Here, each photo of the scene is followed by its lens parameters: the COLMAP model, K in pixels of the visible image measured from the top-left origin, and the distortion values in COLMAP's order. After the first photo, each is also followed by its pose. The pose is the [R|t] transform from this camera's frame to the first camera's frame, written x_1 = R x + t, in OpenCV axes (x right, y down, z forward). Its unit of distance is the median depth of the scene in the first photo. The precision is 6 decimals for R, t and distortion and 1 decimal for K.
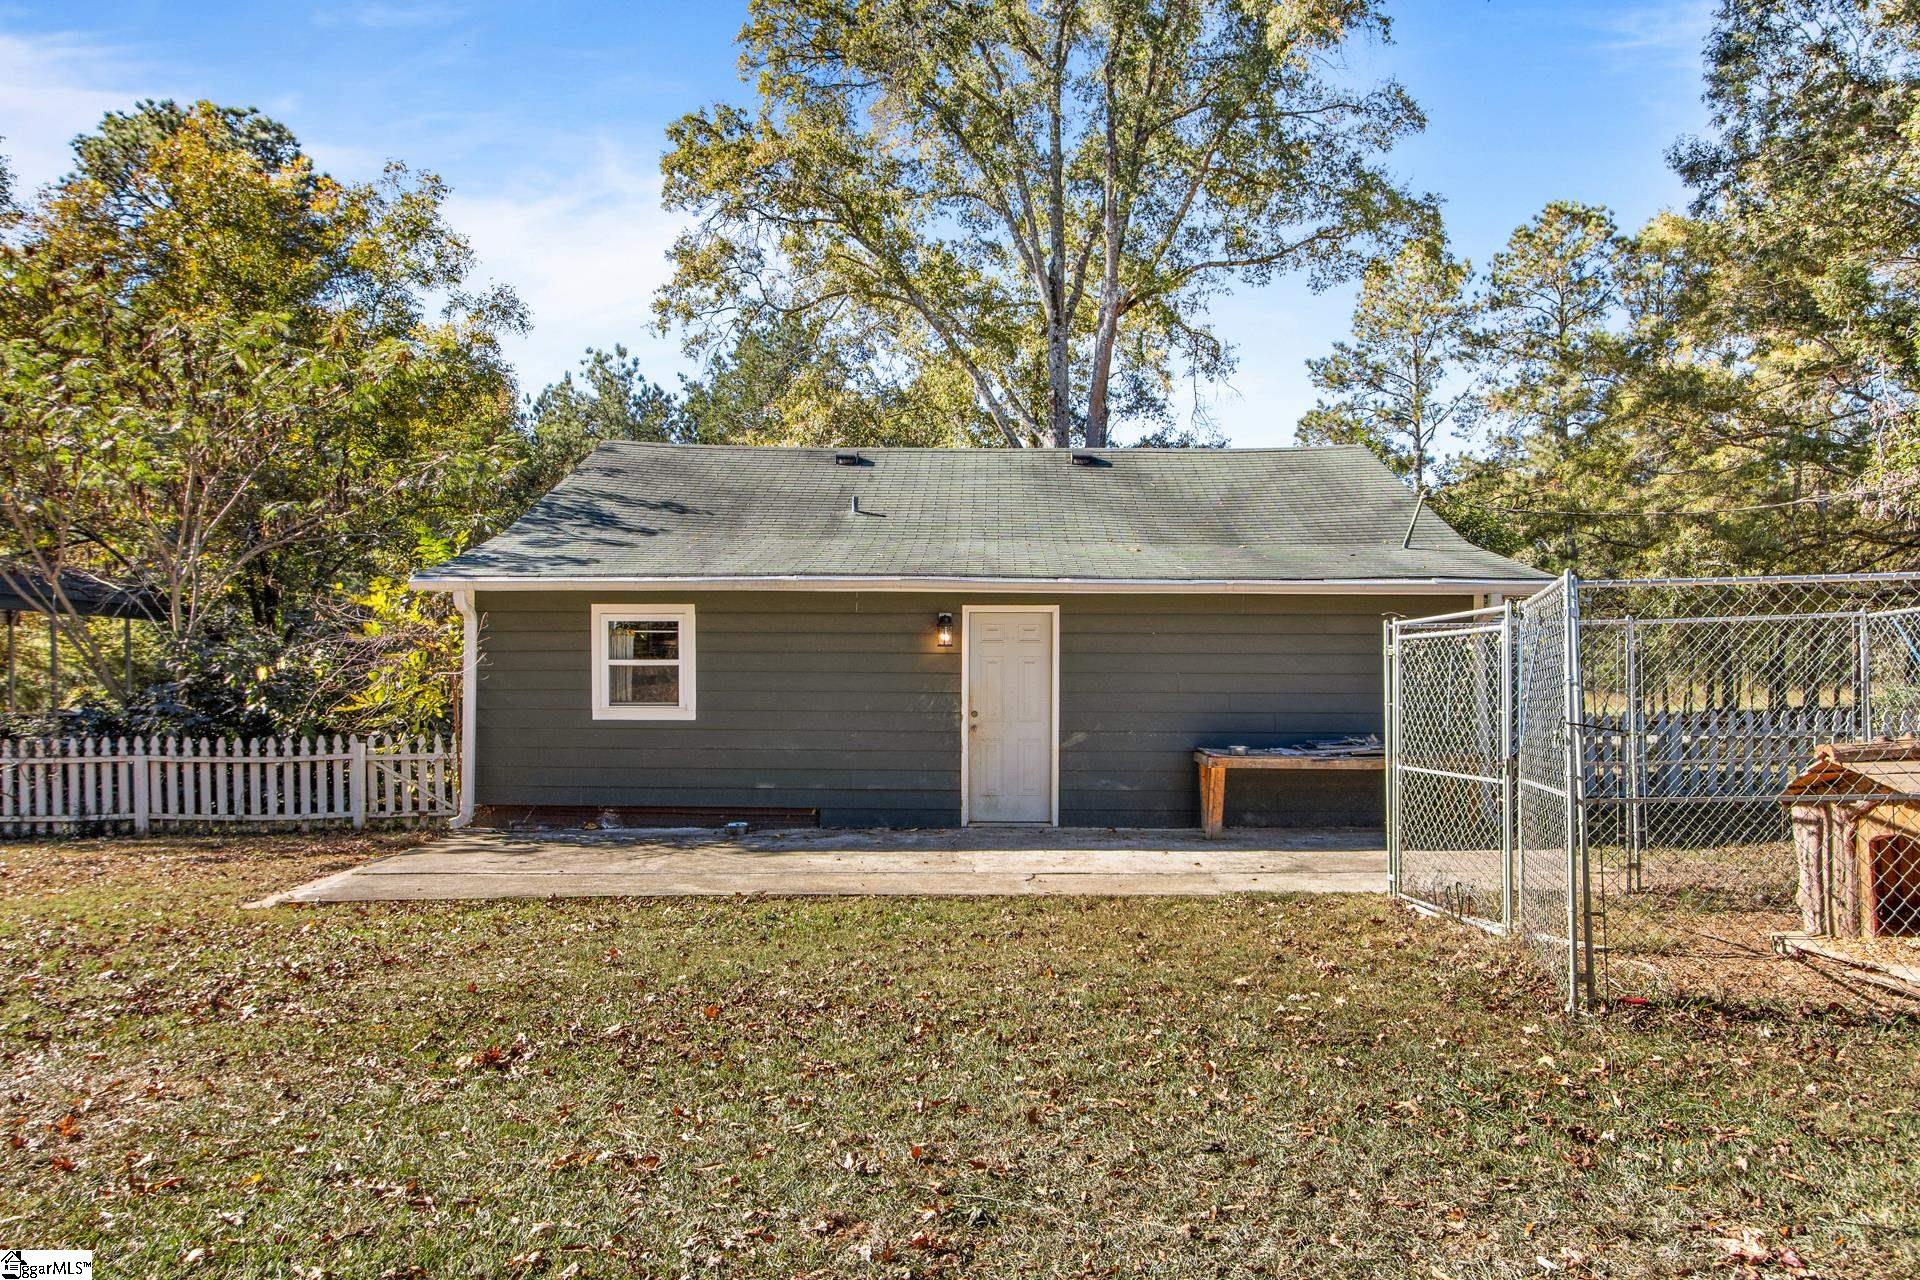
lens RADIAL K [[1278.3, 0, 950.3], [0, 1278.3, 656.4], [0, 0, 1]] dist [0.013149, 0.001229]
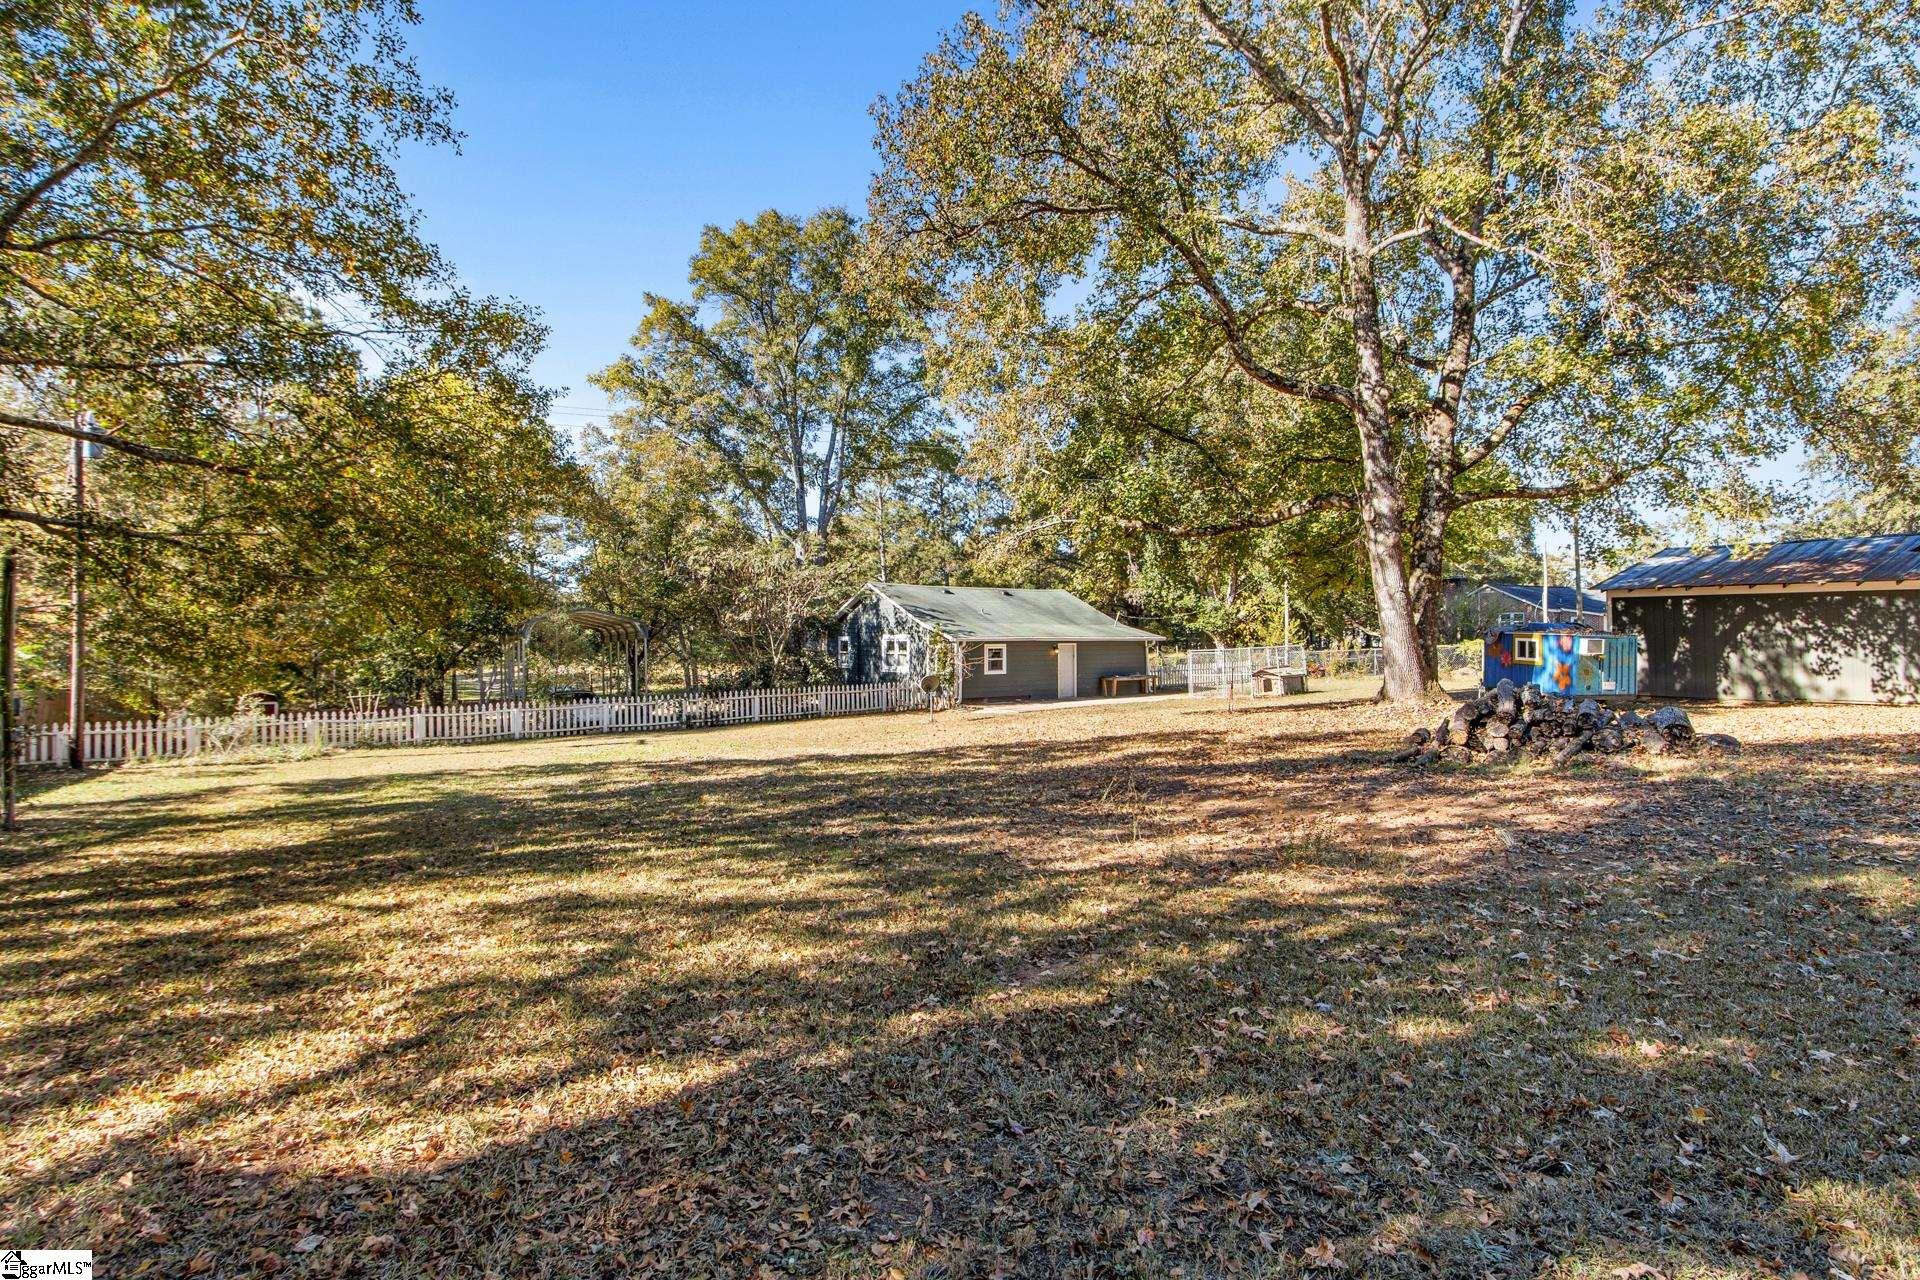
lens RADIAL K [[954.8, 0, 957.3], [0, 954.8, 634.5], [0, 0, 1]] dist [-0.000008, -0.000036]
pose [[0.799182, -0.003991, 0.601076, -1.846589], [0.006856, 0.999973, -0.002476, -0.056585], [-0.601050, 0.006100, 0.799188, -1.093794]]
